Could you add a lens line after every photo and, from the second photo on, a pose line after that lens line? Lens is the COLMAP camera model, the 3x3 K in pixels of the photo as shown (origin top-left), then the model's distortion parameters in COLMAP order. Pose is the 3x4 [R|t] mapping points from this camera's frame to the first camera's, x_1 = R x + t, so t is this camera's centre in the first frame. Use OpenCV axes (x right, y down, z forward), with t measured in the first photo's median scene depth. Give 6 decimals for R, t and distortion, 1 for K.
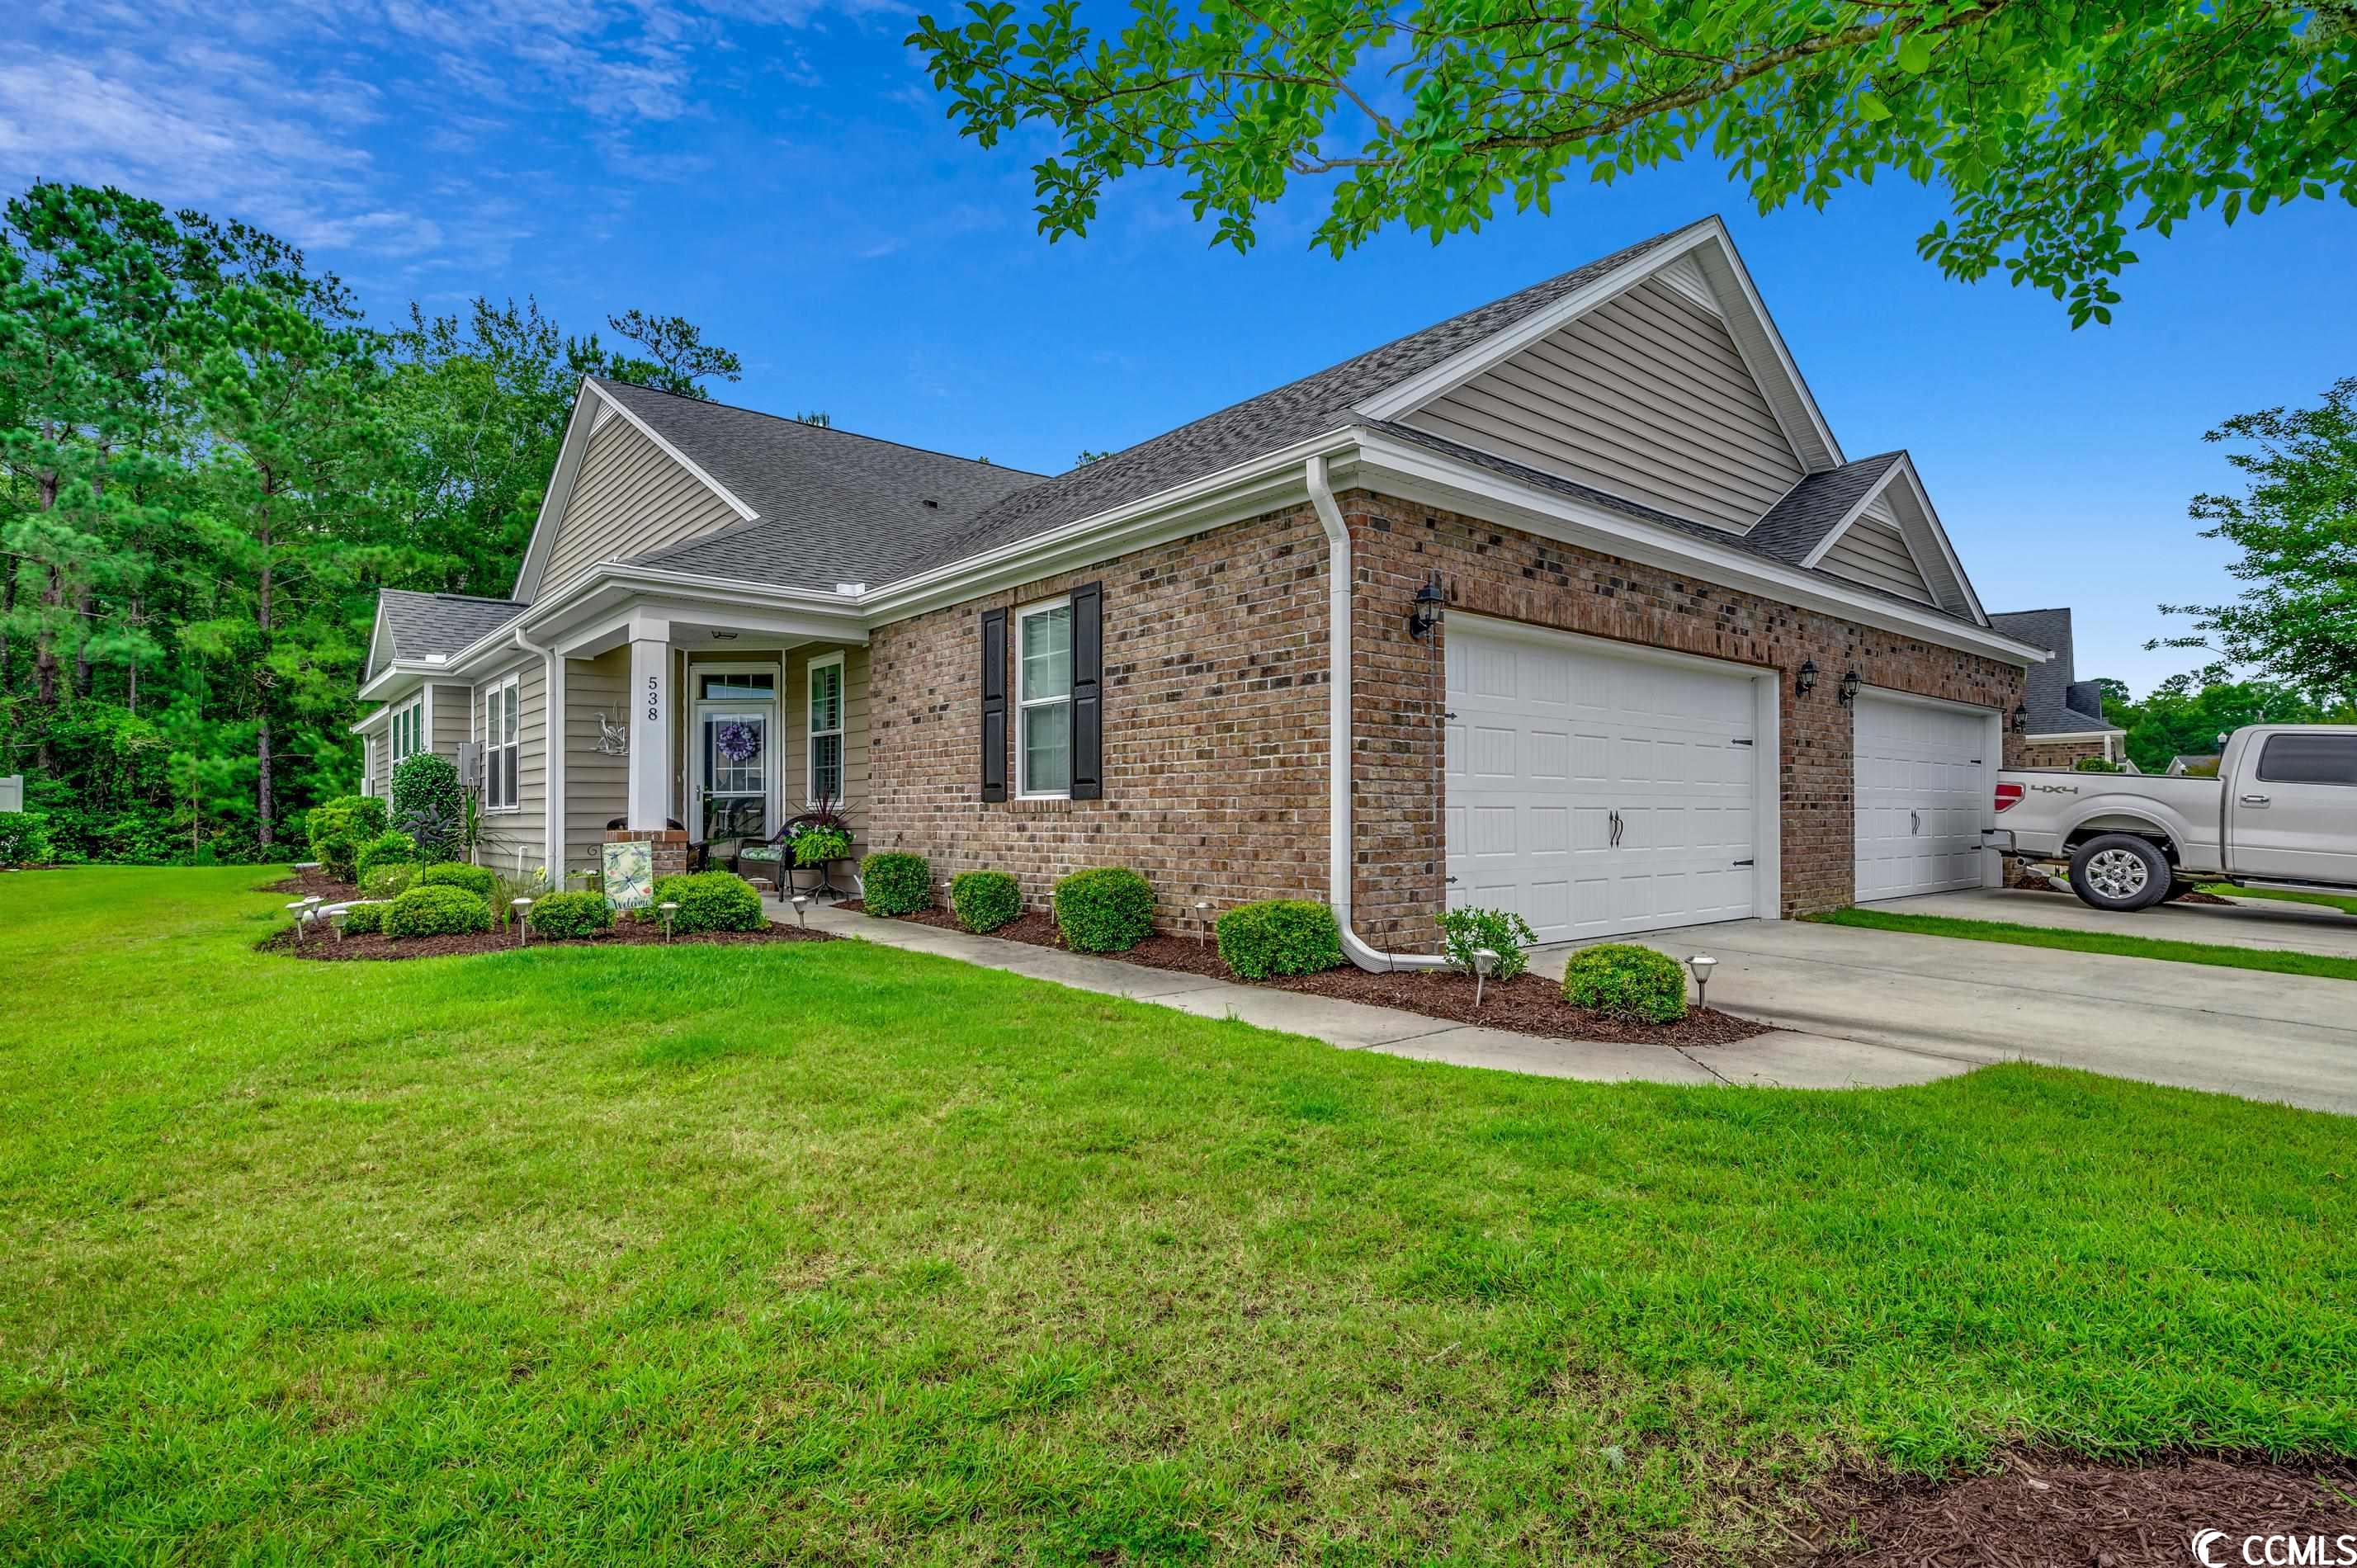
lens RADIAL K [[1174.8, 0, 1187.1], [0, 1174.8, 813.4], [0, 0, 1]] dist [-0.000325, -0.000743]
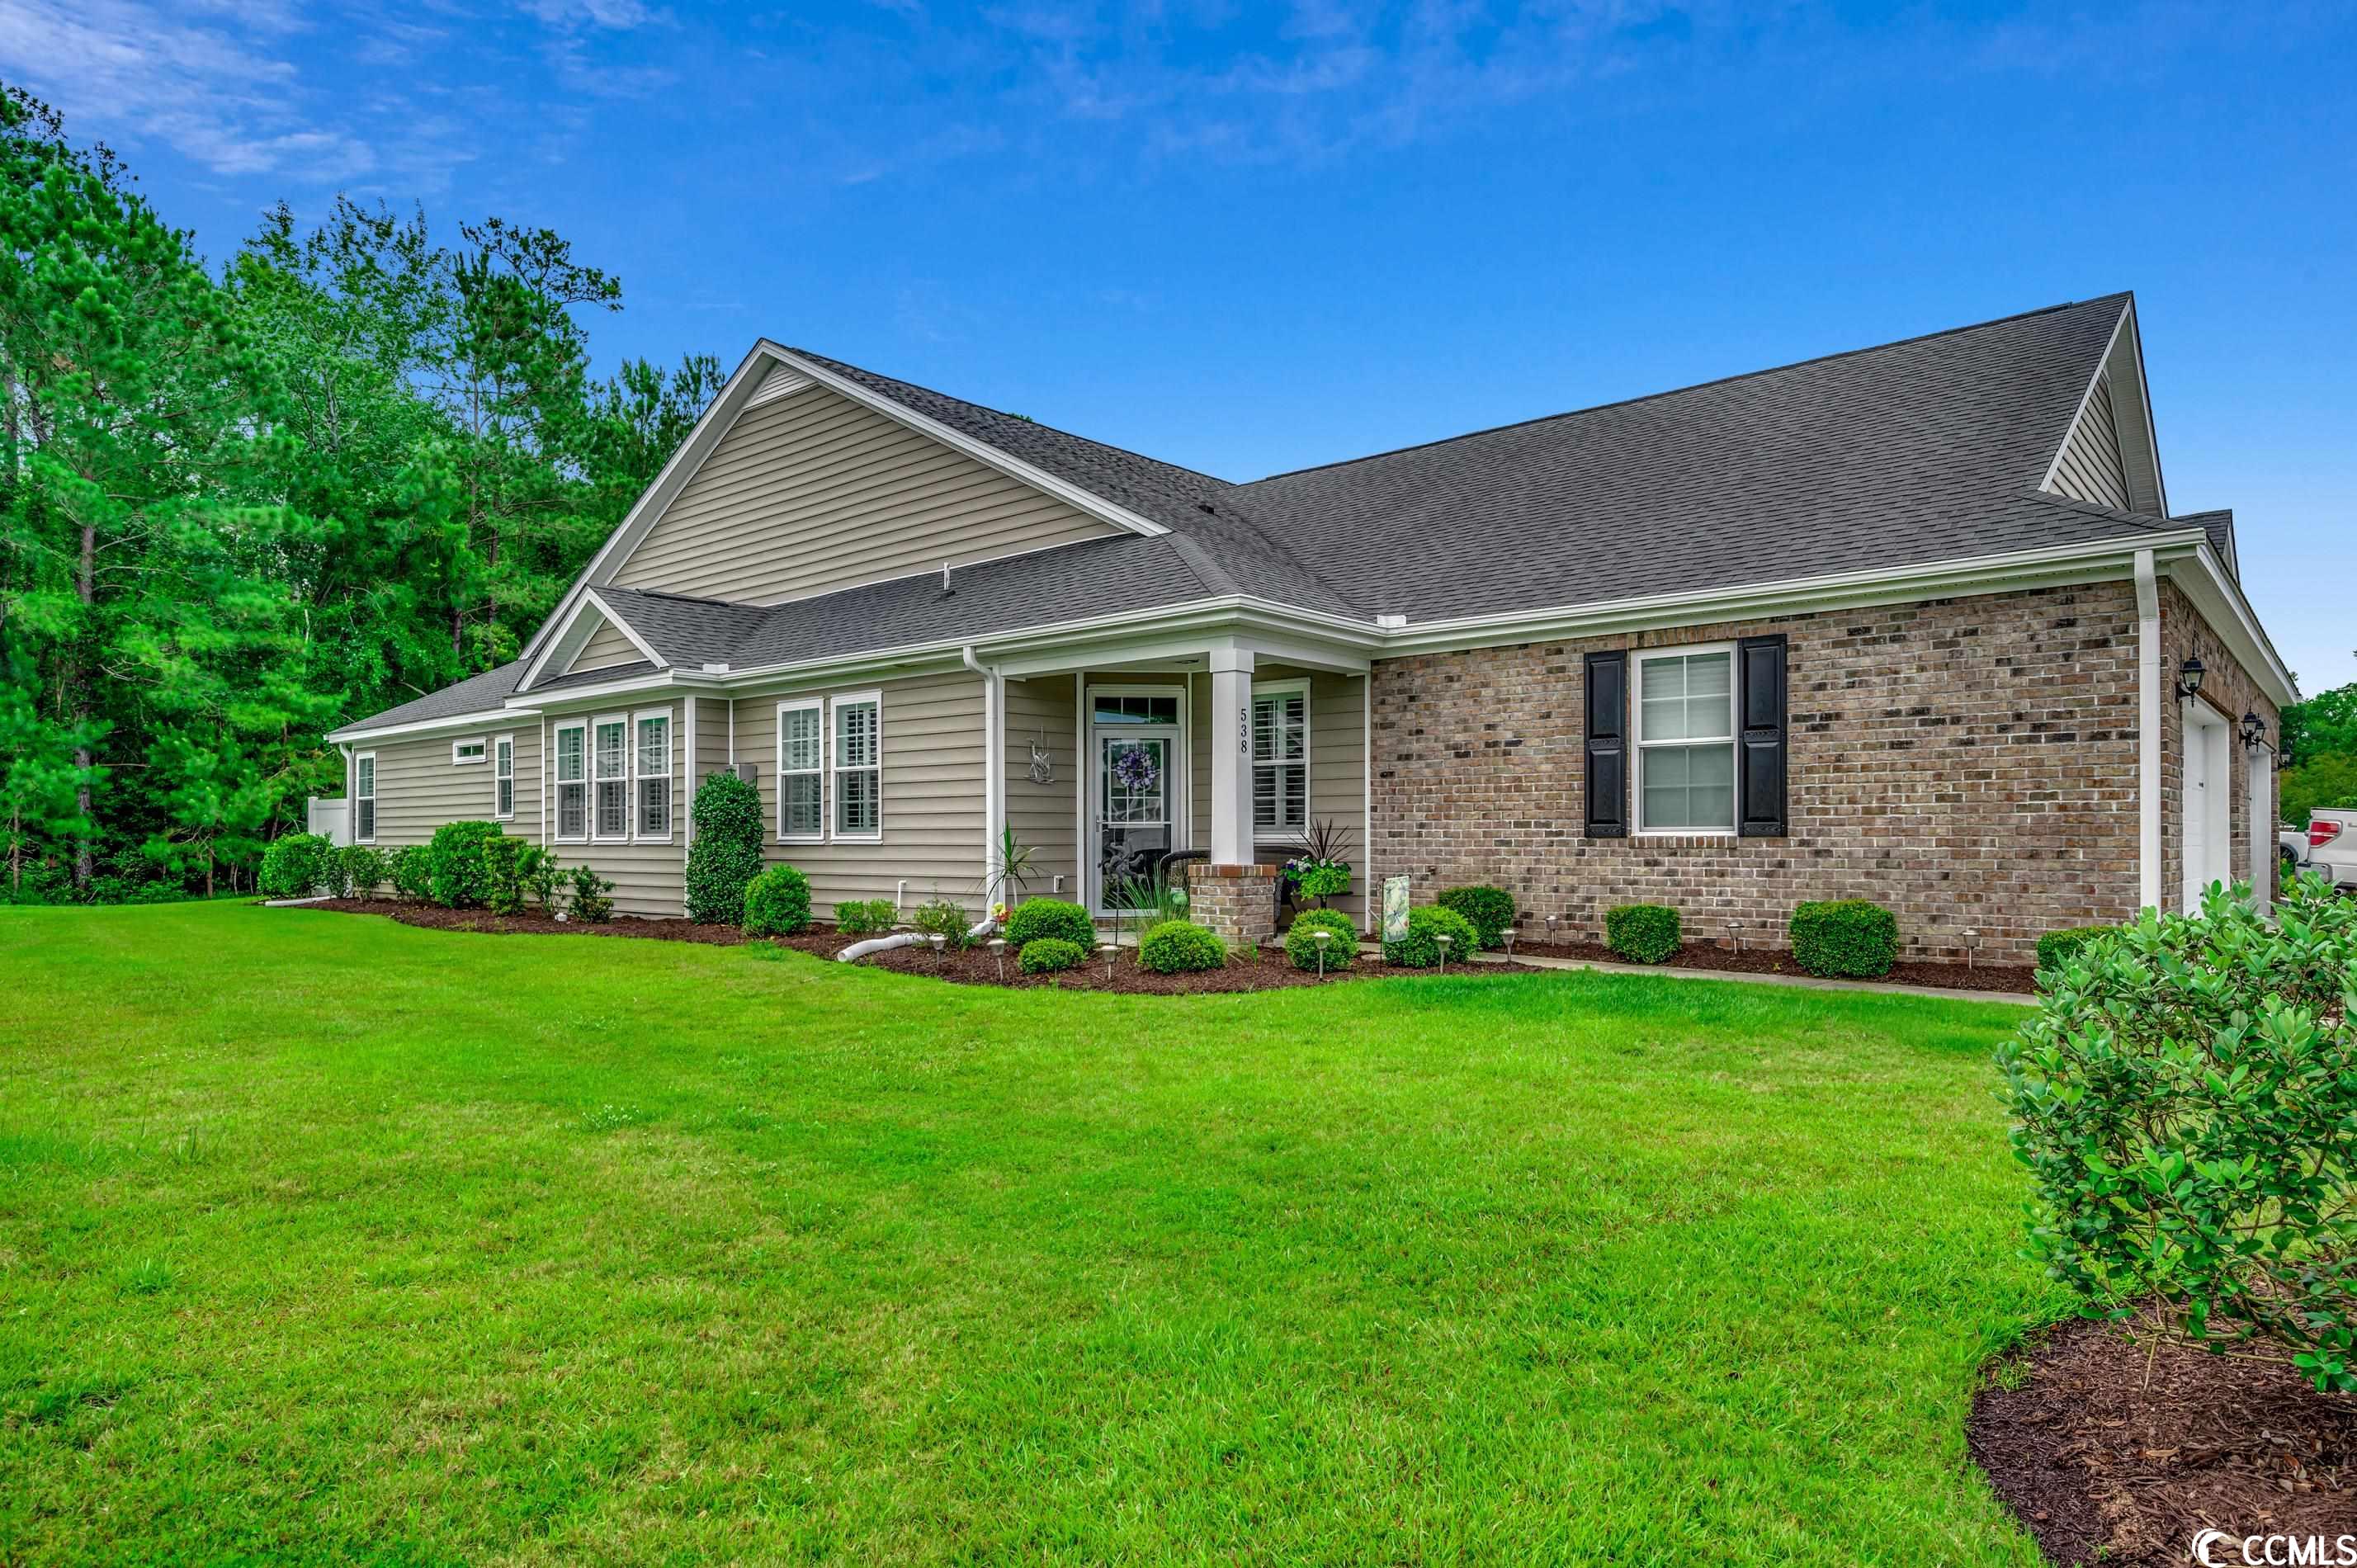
lens RADIAL K [[1409.6, 0, 1185.5], [0, 1409.6, 844.5], [0, 0, 1]] dist [-0.002155, 0.002541]
pose [[0.988102, 0.002558, 0.153776, -0.803123], [-0.003225, 0.999986, 0.004087, -0.008260], [-0.153764, -0.004534, 0.988097, -0.187474]]
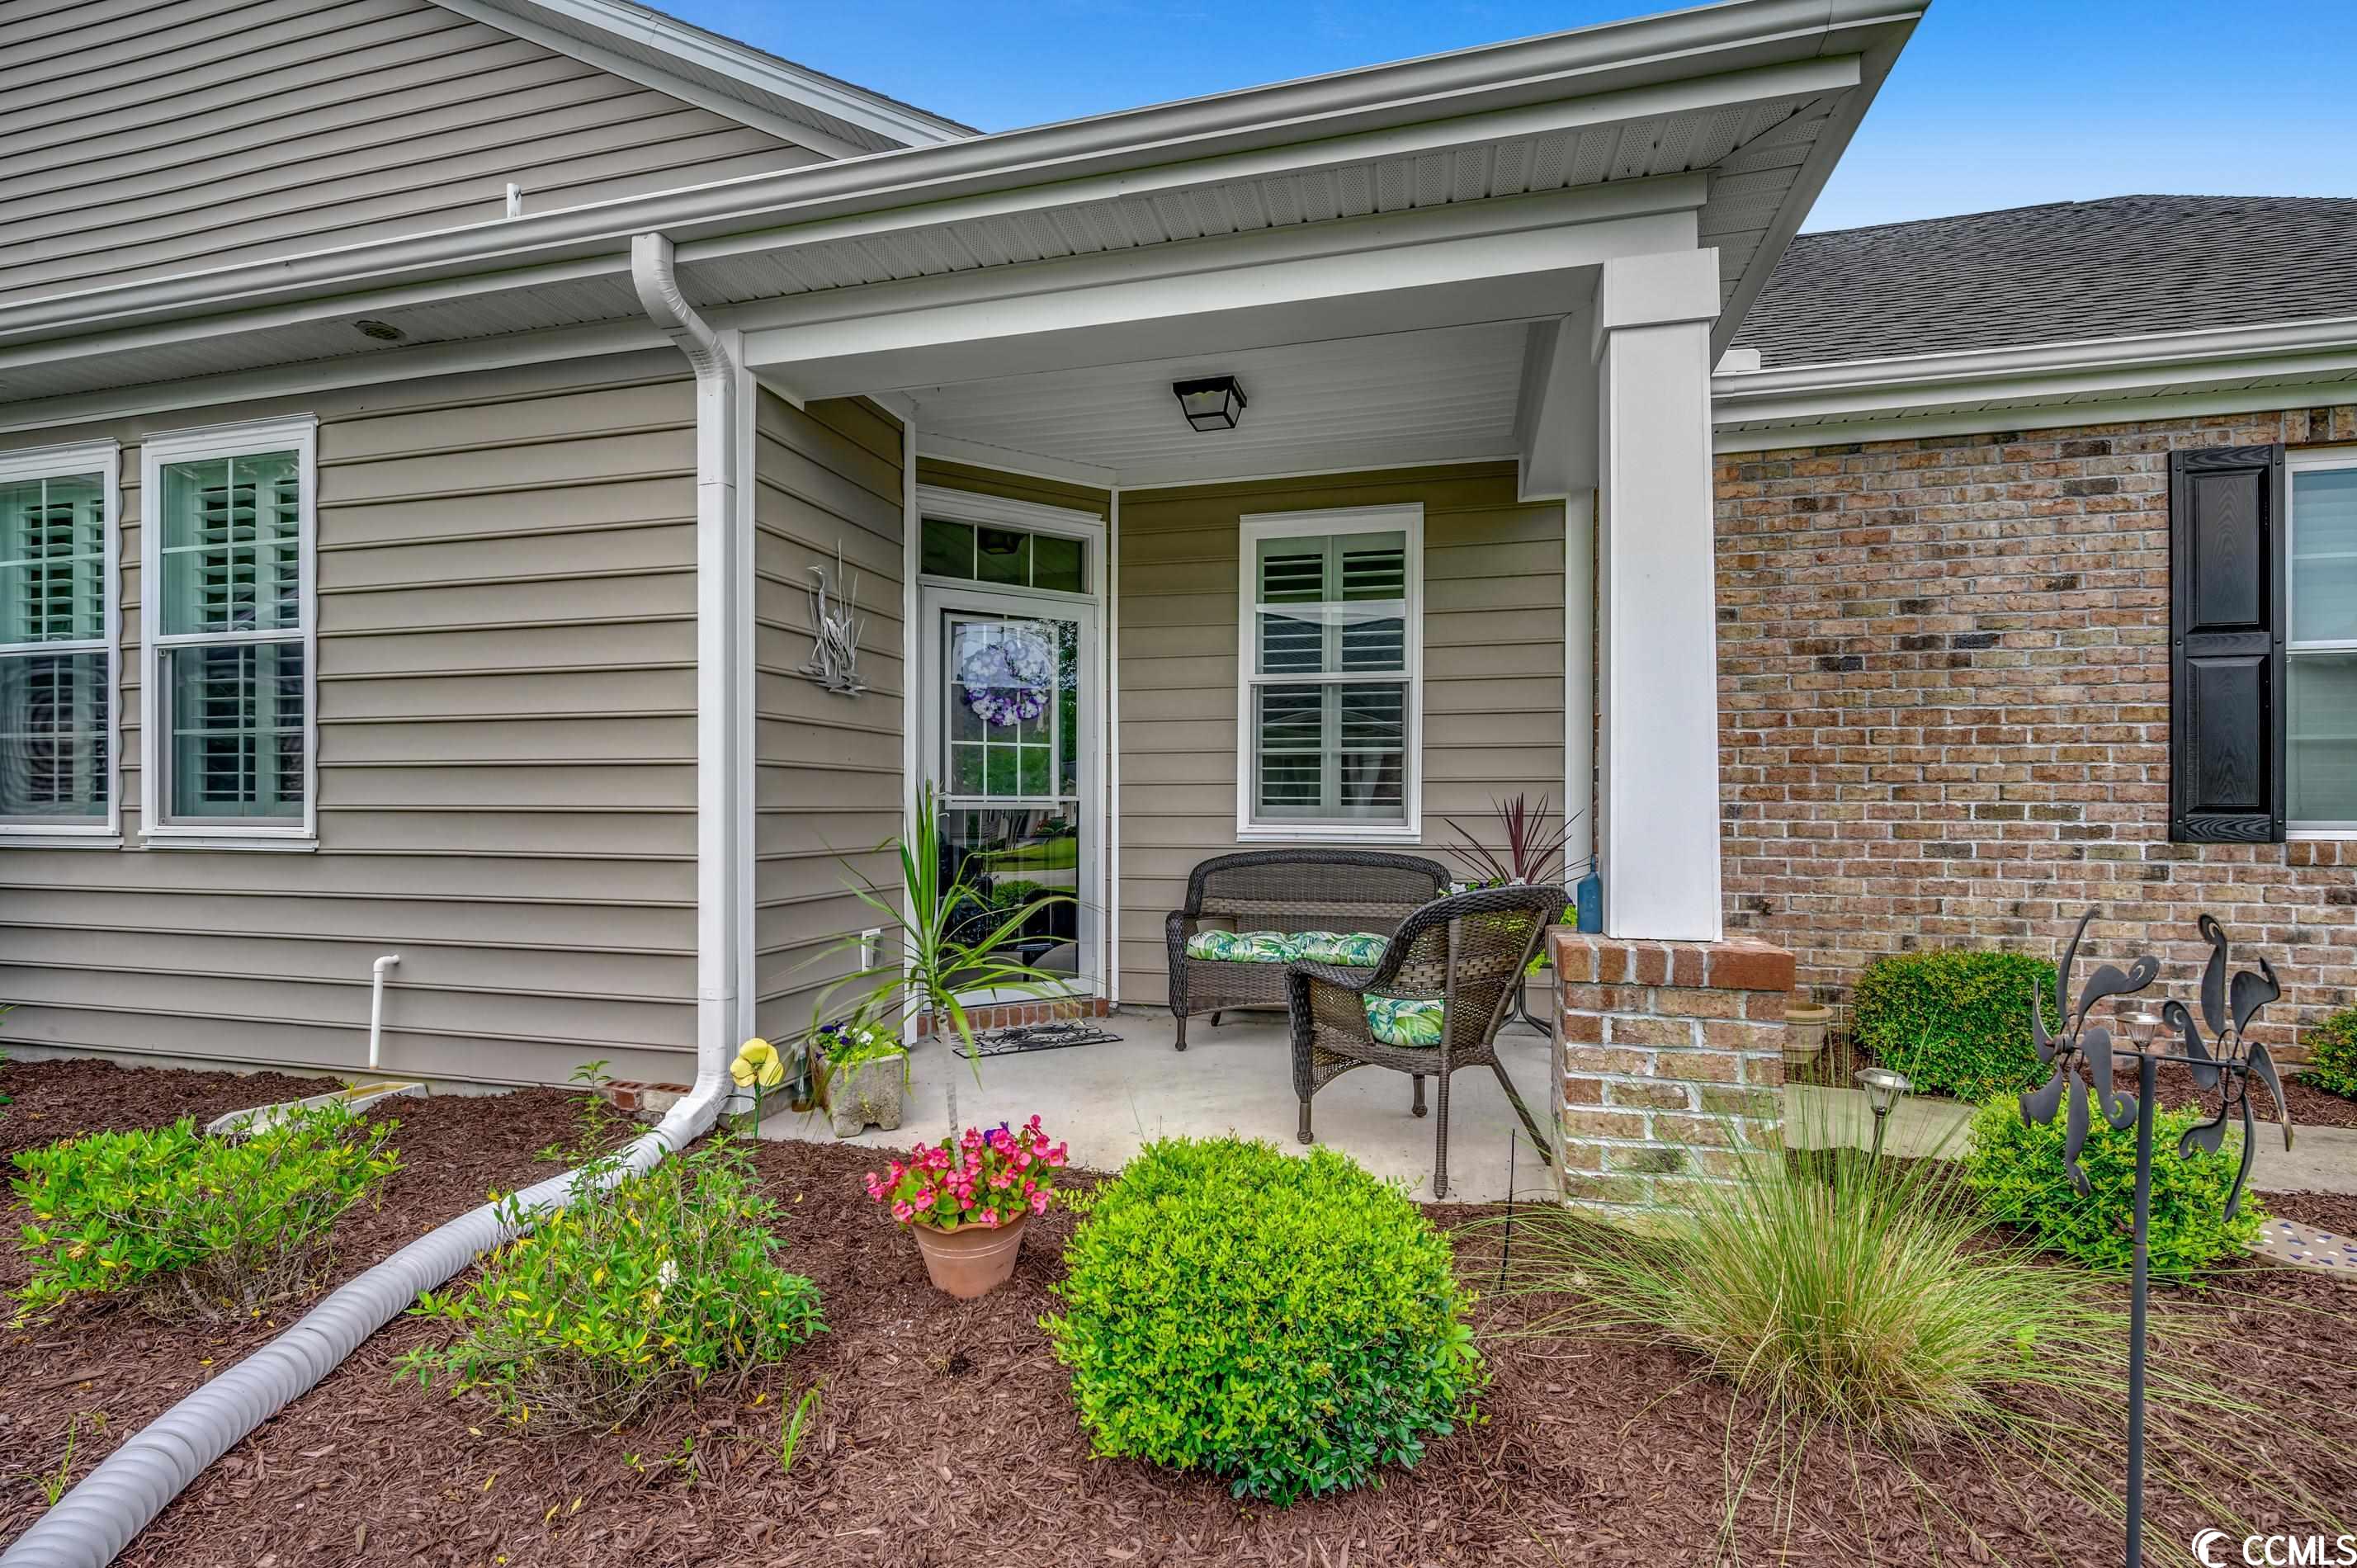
lens RADIAL K [[1061.0, 0, 1188.5], [0, 1061.0, 817.9], [0, 0, 1]] dist [0.000738, -0.000308]
pose [[0.817927, 0.002715, 0.575316, -0.861164], [-0.008623, 0.999934, 0.007540, -0.021724], [-0.575258, -0.011128, 0.817896, 0.989720]]
